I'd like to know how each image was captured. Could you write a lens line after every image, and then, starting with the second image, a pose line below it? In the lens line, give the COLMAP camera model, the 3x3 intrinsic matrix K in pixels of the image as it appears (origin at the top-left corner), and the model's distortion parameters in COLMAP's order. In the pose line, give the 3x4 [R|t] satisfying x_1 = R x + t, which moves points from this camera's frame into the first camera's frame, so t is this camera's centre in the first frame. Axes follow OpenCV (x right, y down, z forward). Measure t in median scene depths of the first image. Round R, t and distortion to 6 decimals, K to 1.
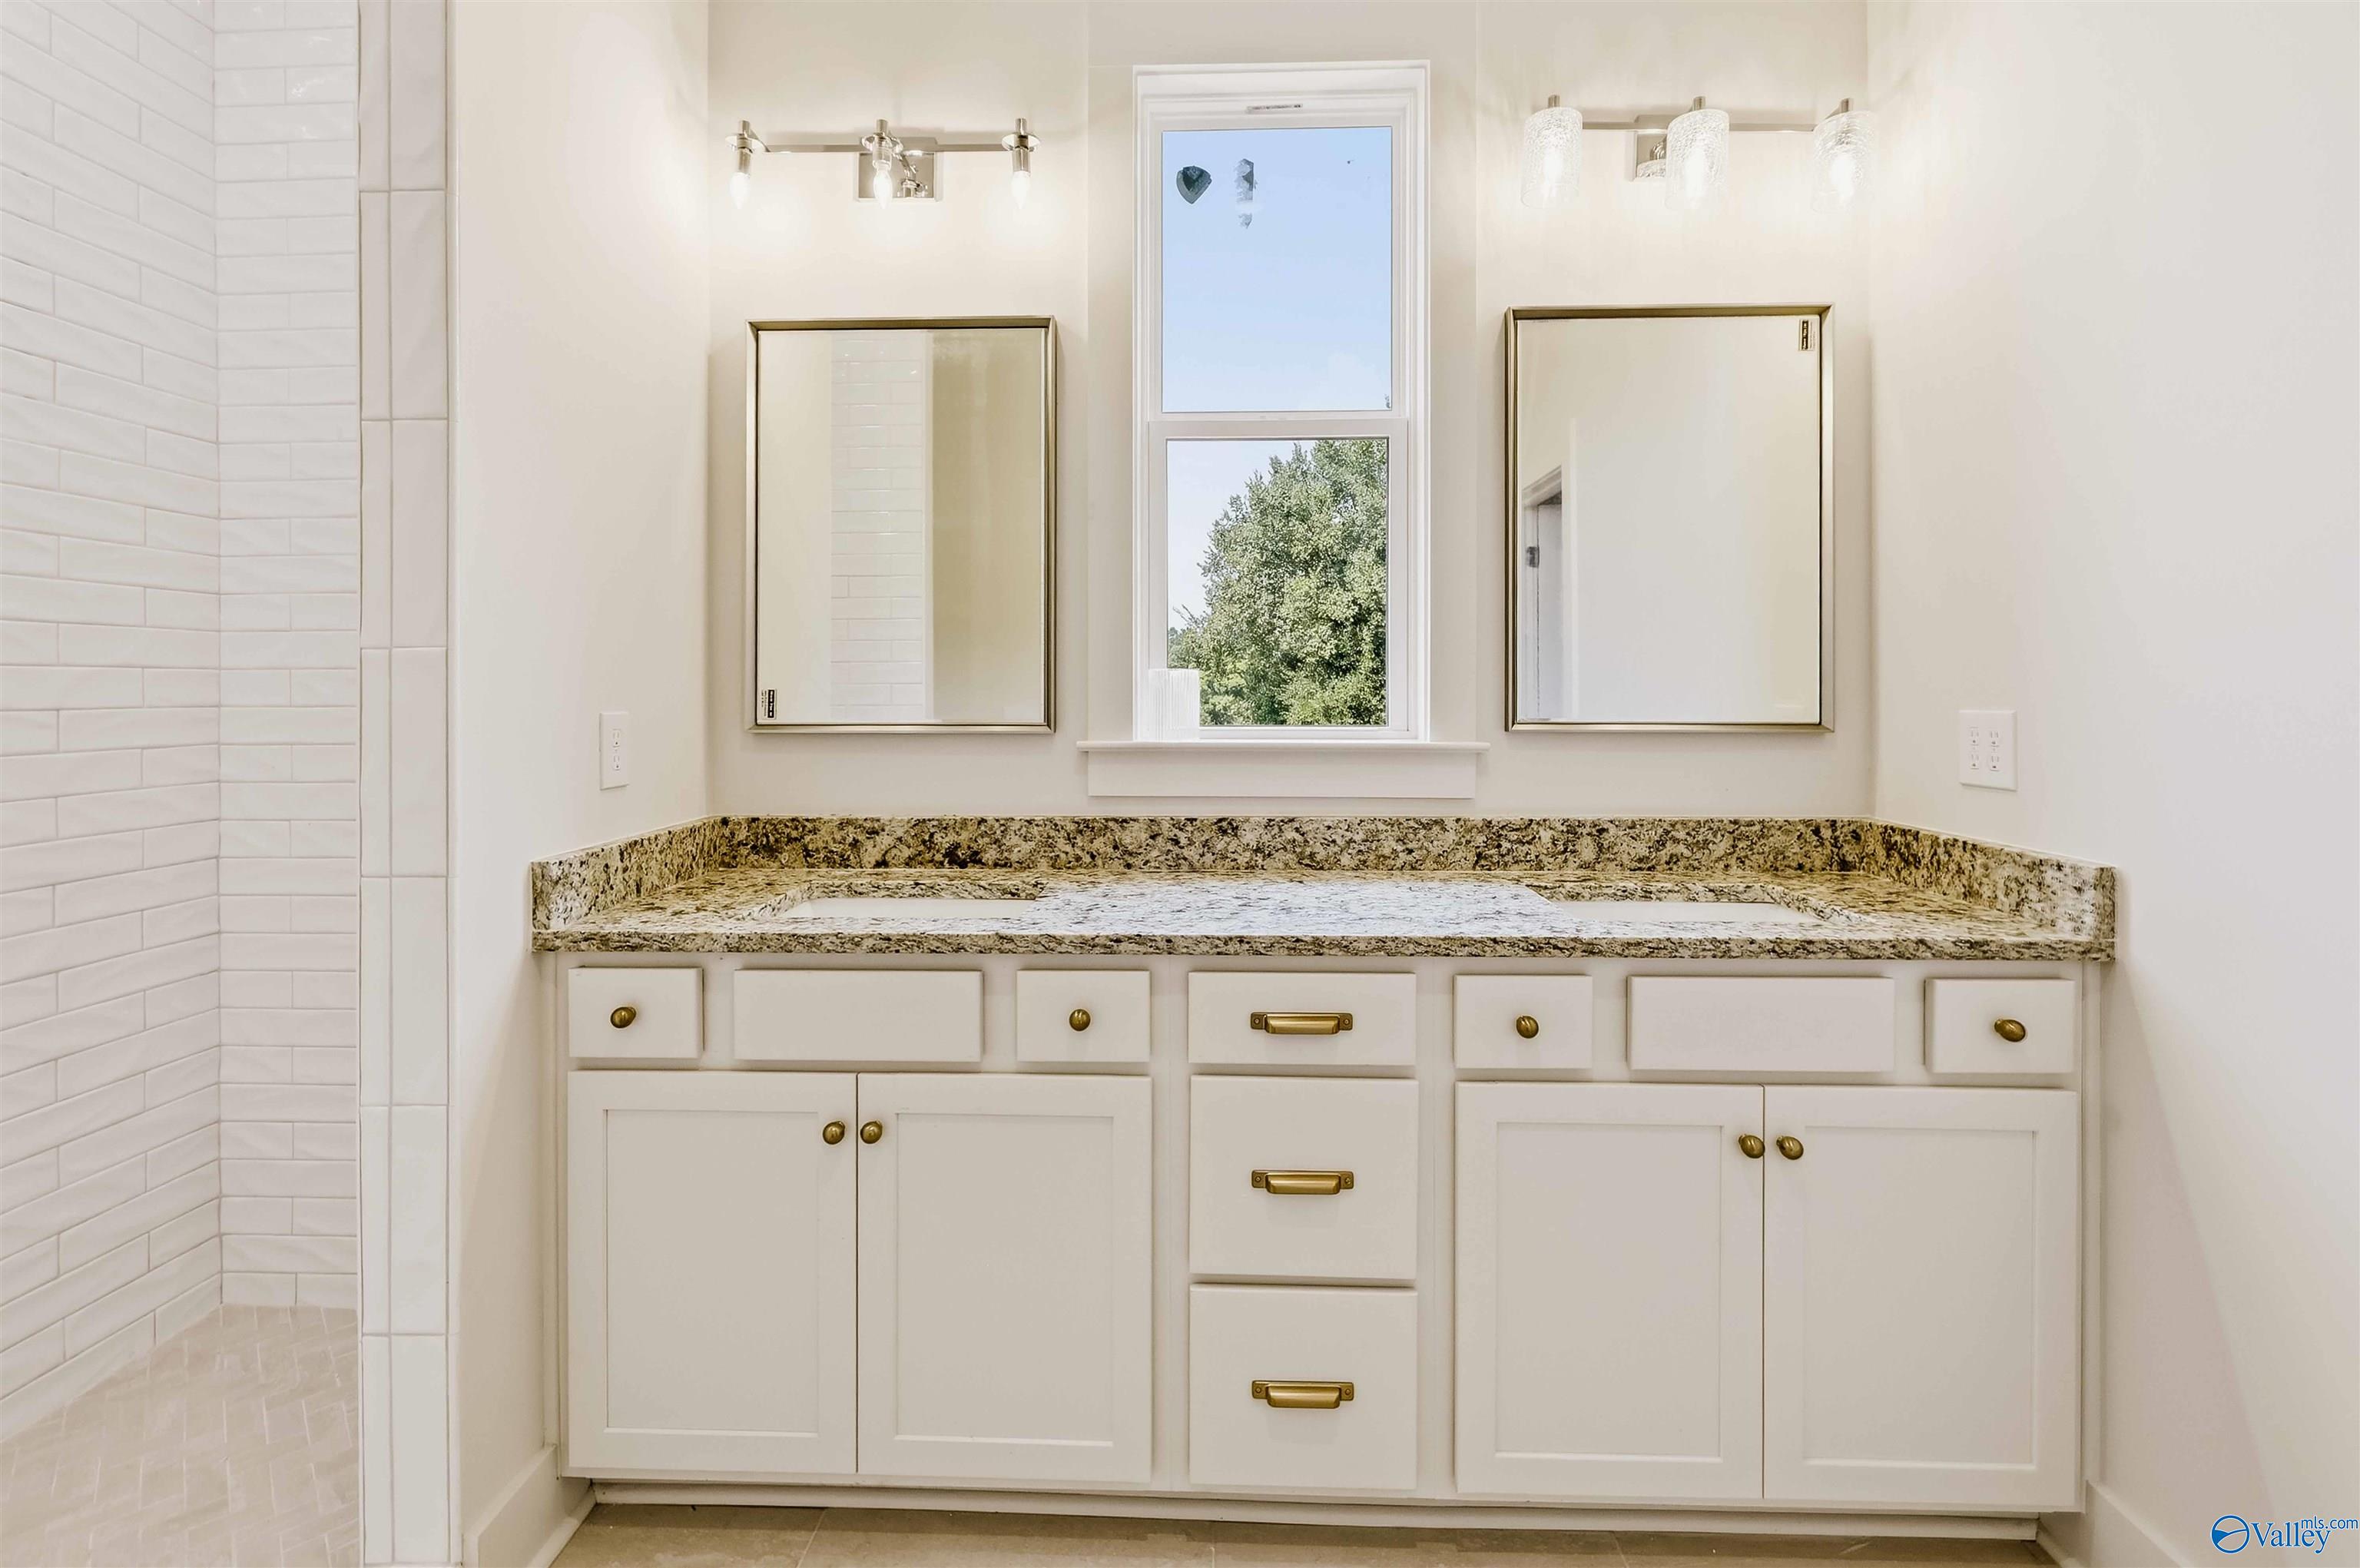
lens RADIAL K [[1079.2, 0, 1180.1], [0, 1079.2, 686.7], [0, 0, 1]] dist [-0.000212, -0.000030]
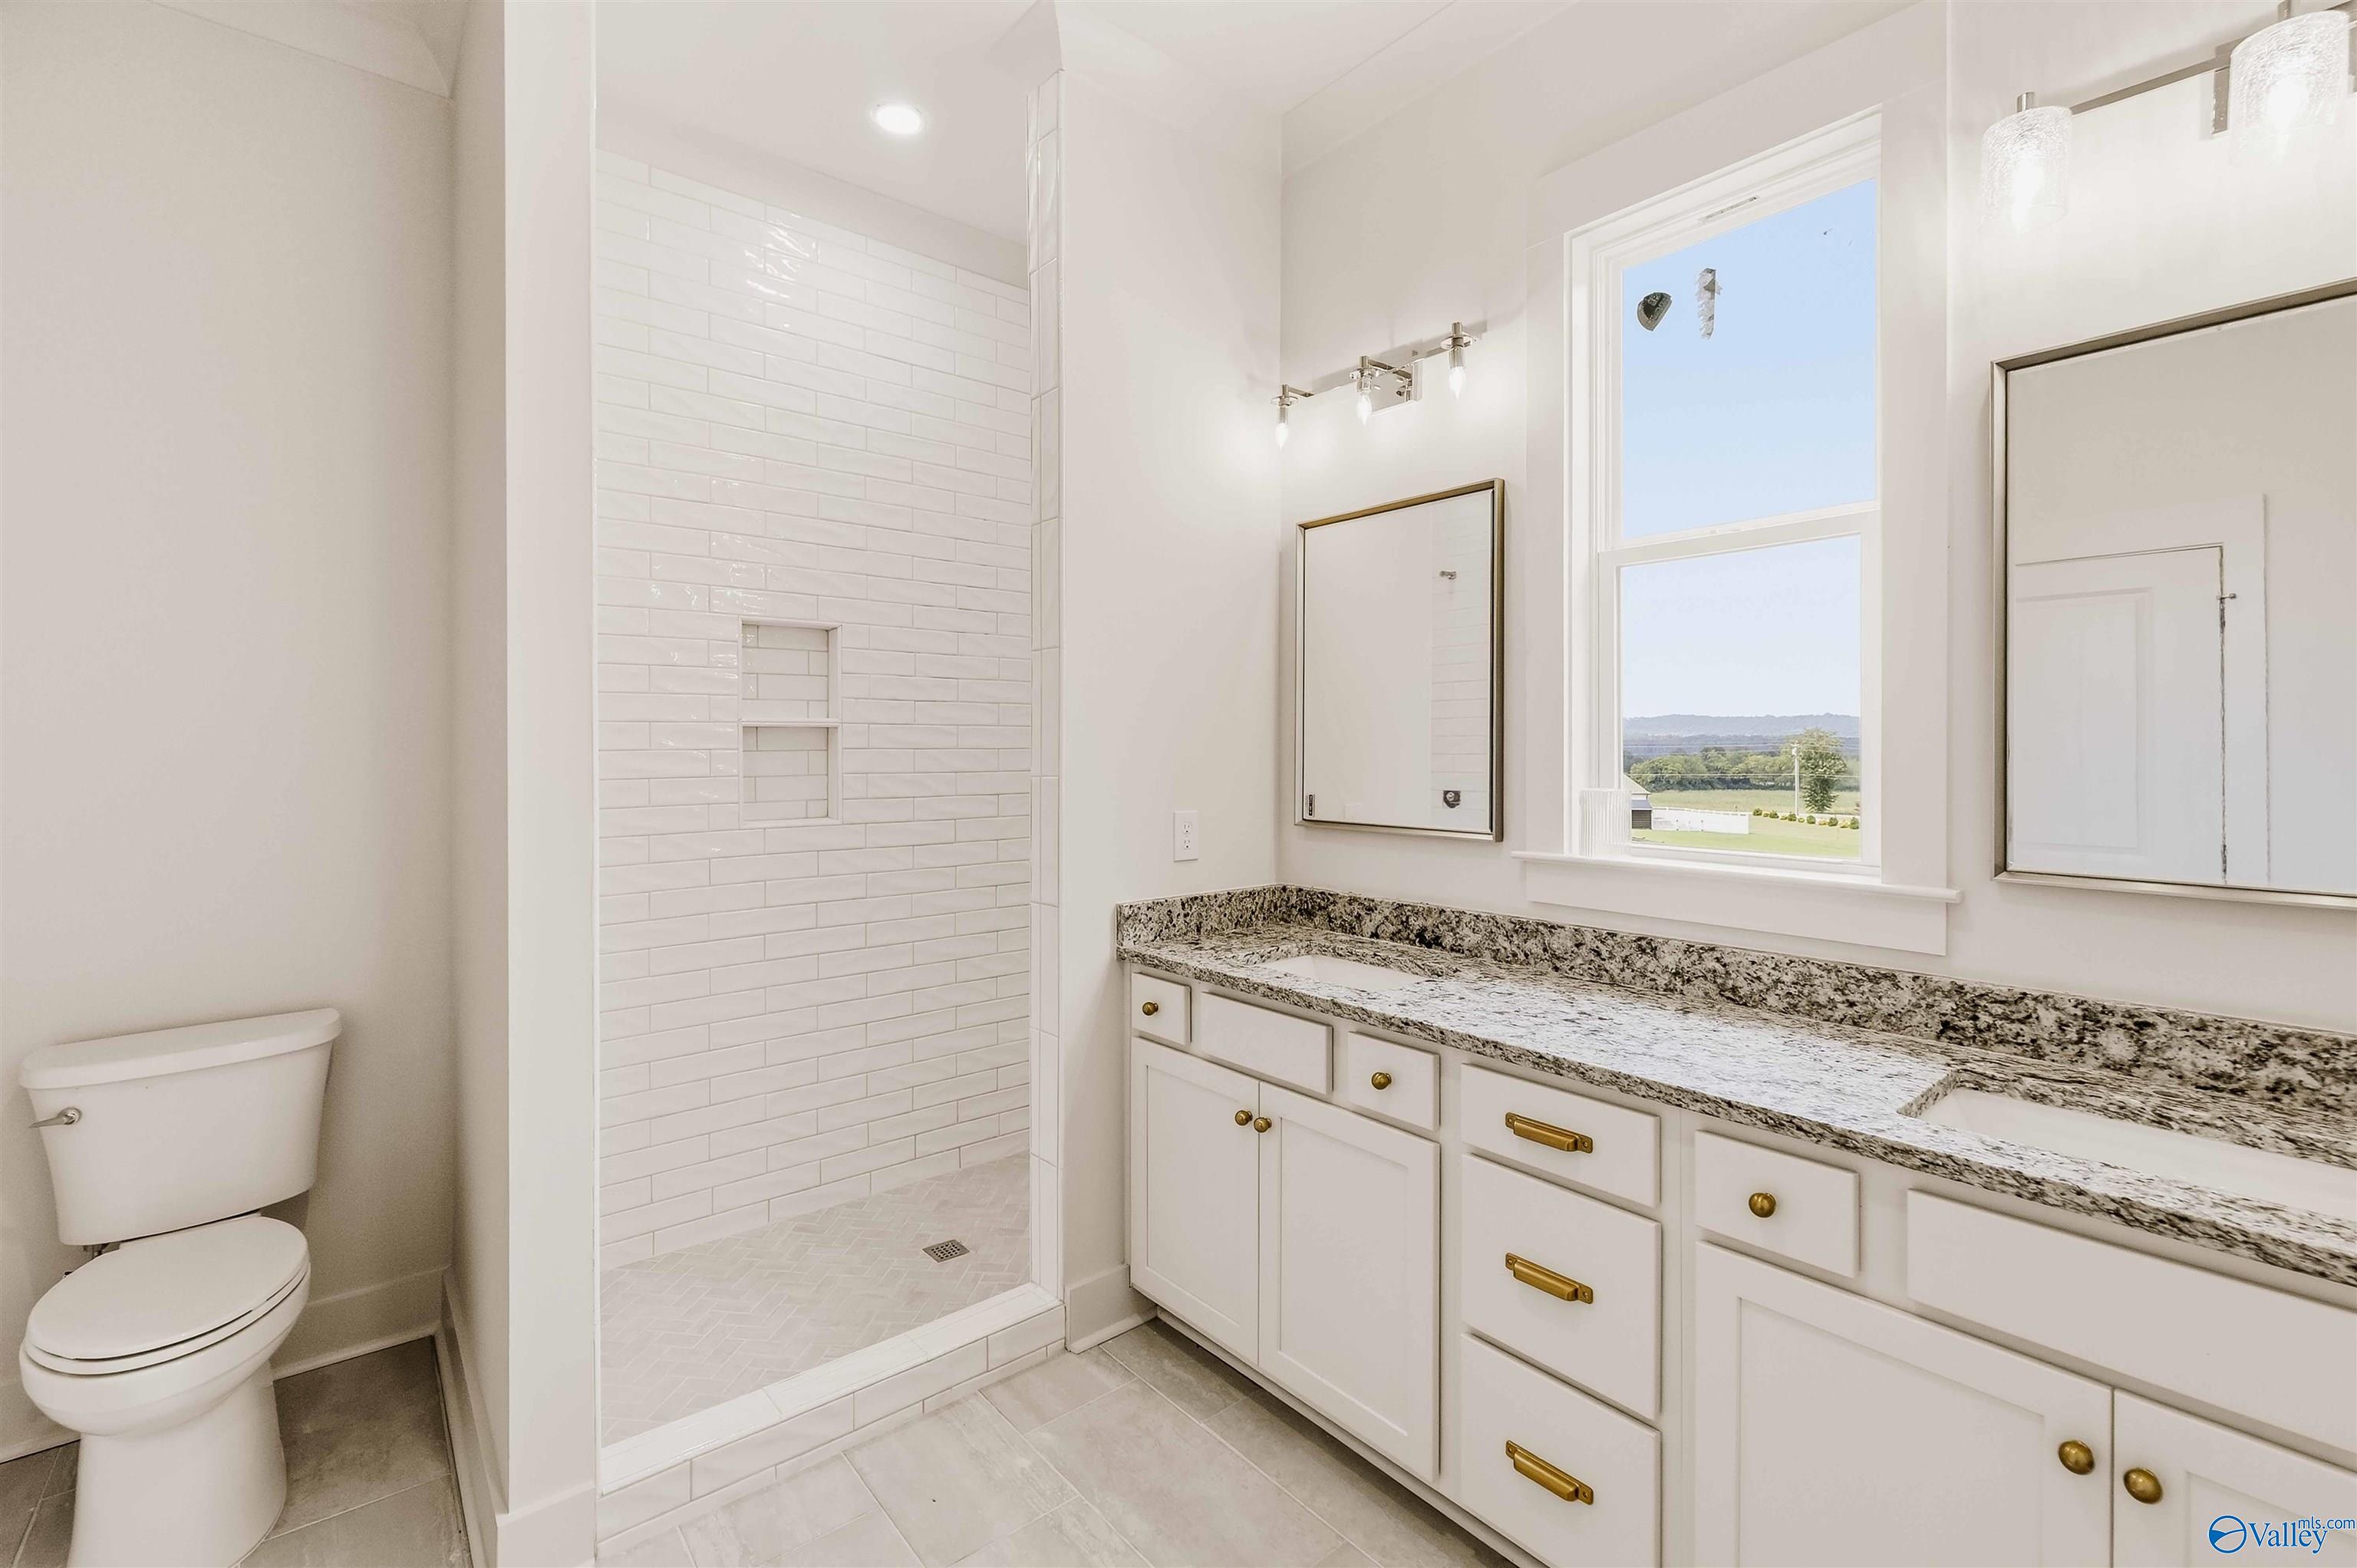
lens RADIAL K [[1033.1, 0, 1176.5], [0, 1033.1, 741.0], [0, 0, 1]] dist [0.000364, 0.000111]
pose [[0.662858, -0.001421, -0.748744, 0.482998], [-0.000722, 0.999997, -0.002537, -0.061754], [0.748745, 0.002222, 0.662854, 0.018742]]
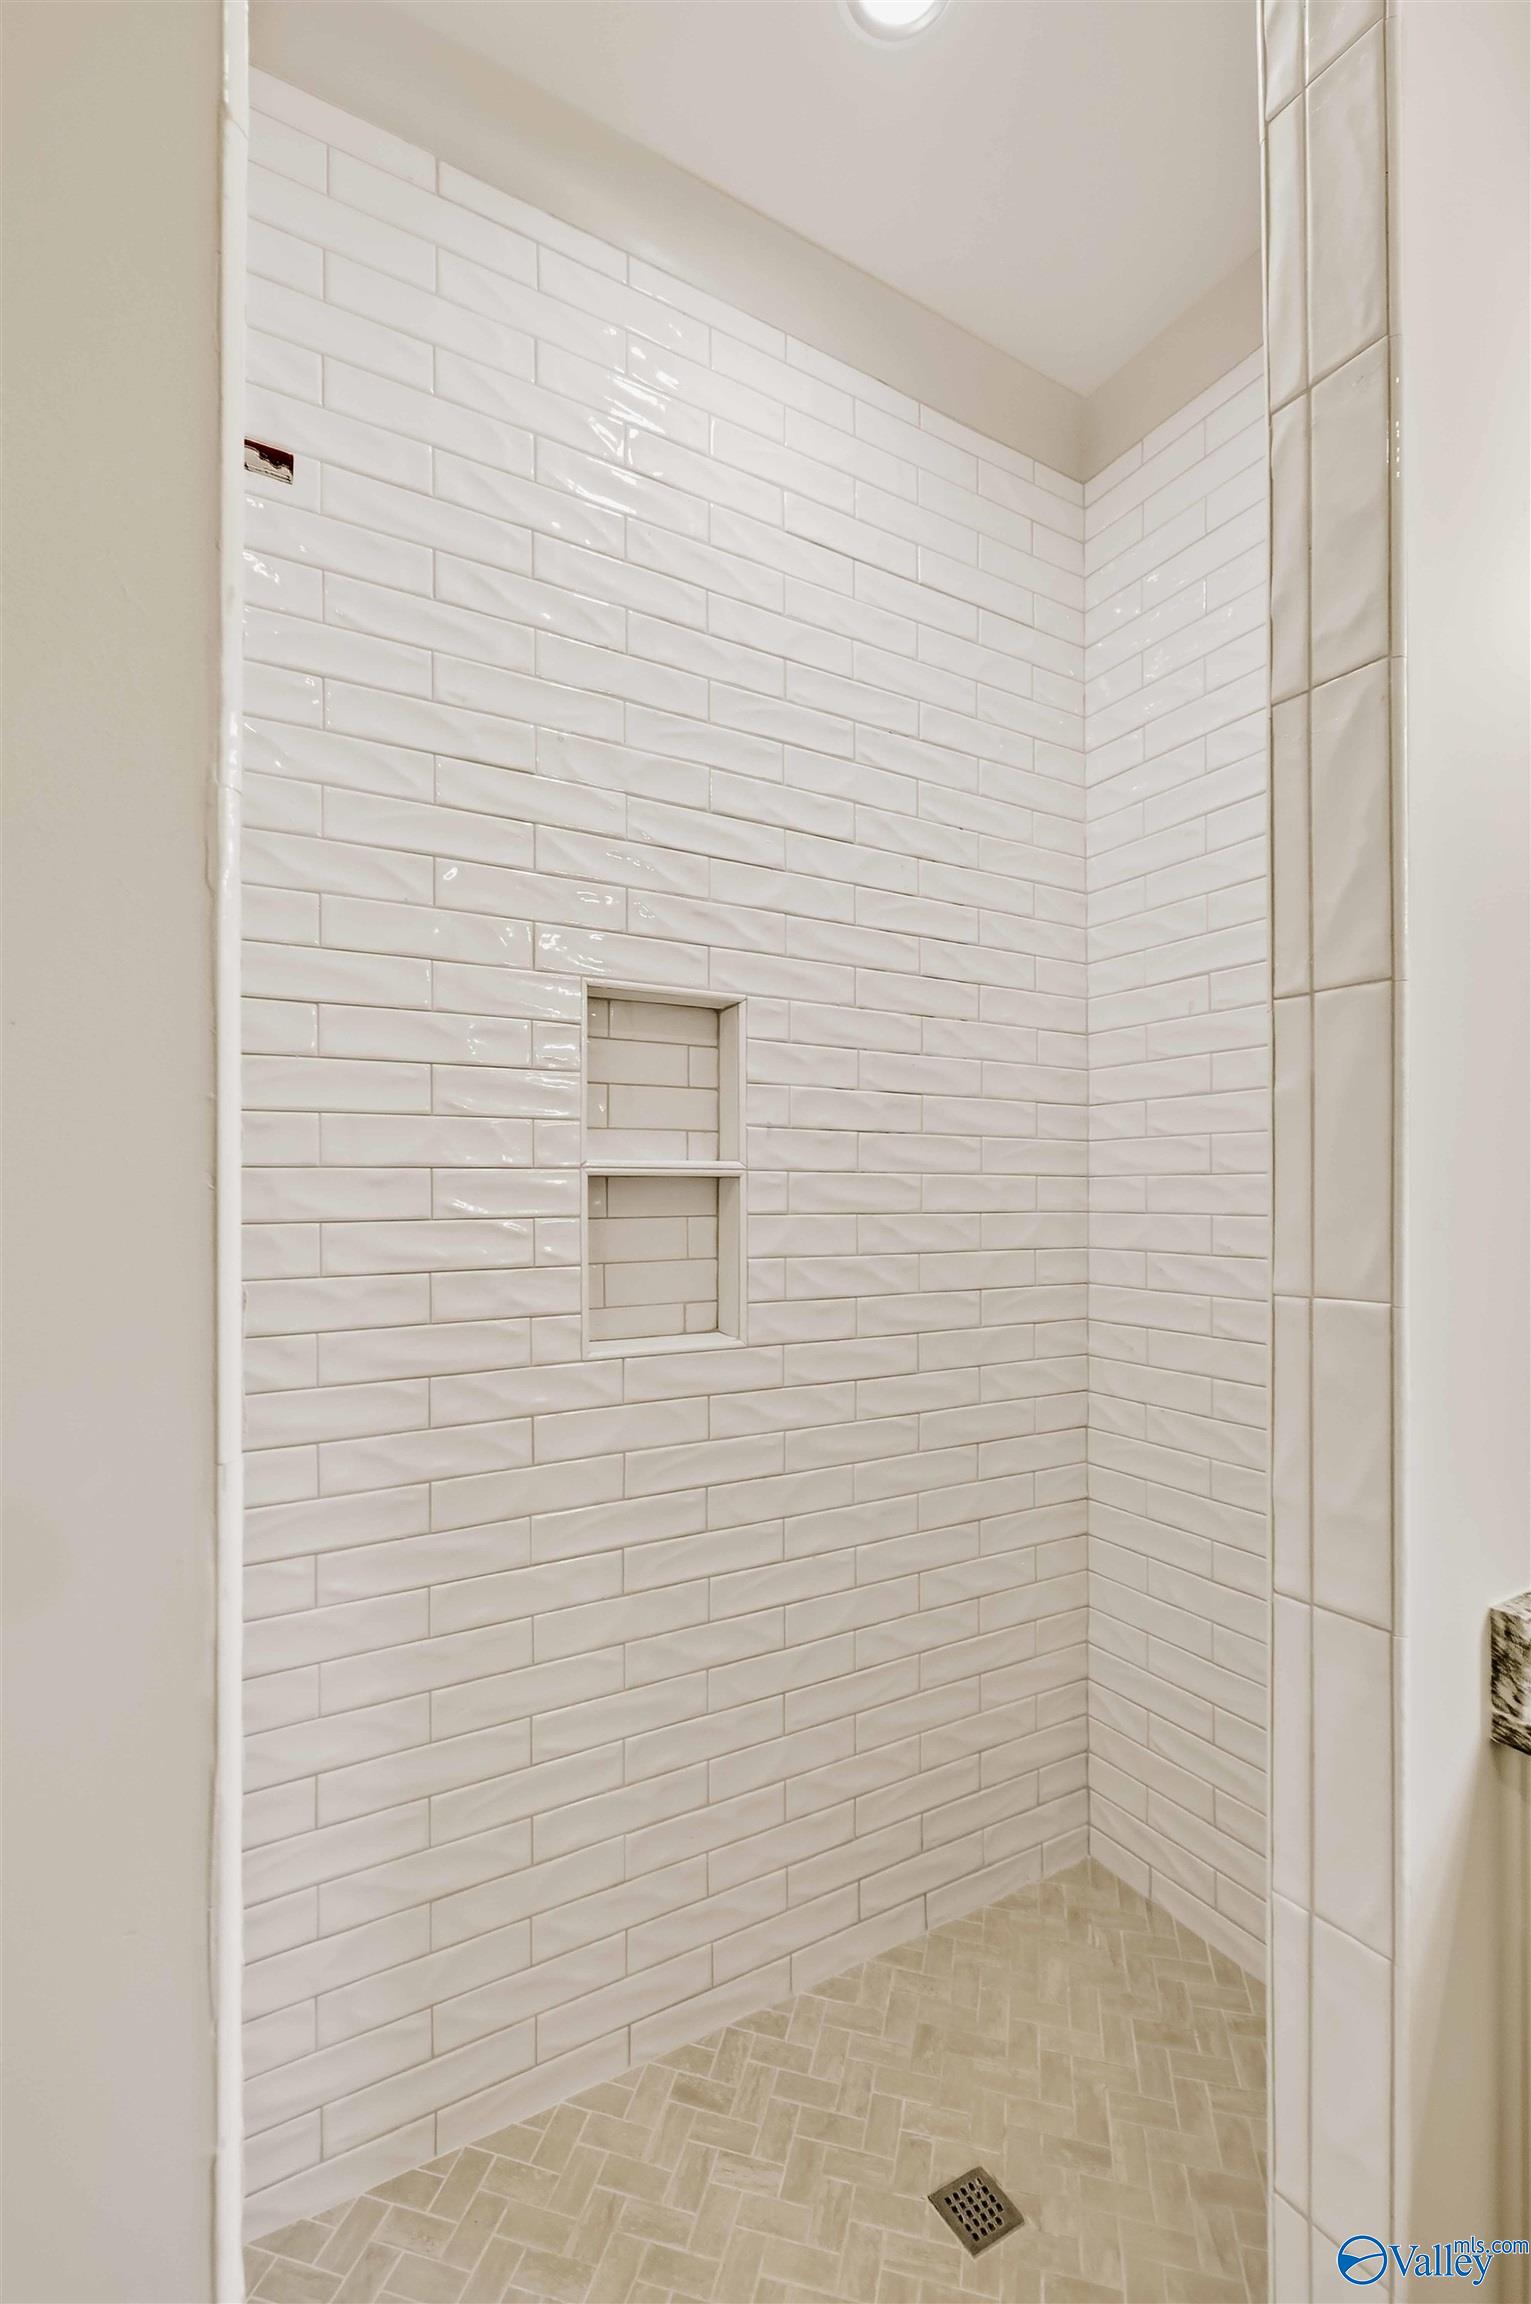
lens RADIAL K [[1010.9, 0, 762.5], [0, 1010.9, 1180.2], [0, 0, 1]] dist [-0.000525, -0.000164]
pose [[0.538287, -0.005876, -0.842741, -0.234347], [-0.003642, 0.999950, -0.009299, -0.074299], [0.842754, 0.008074, 0.538239, 0.204793]]
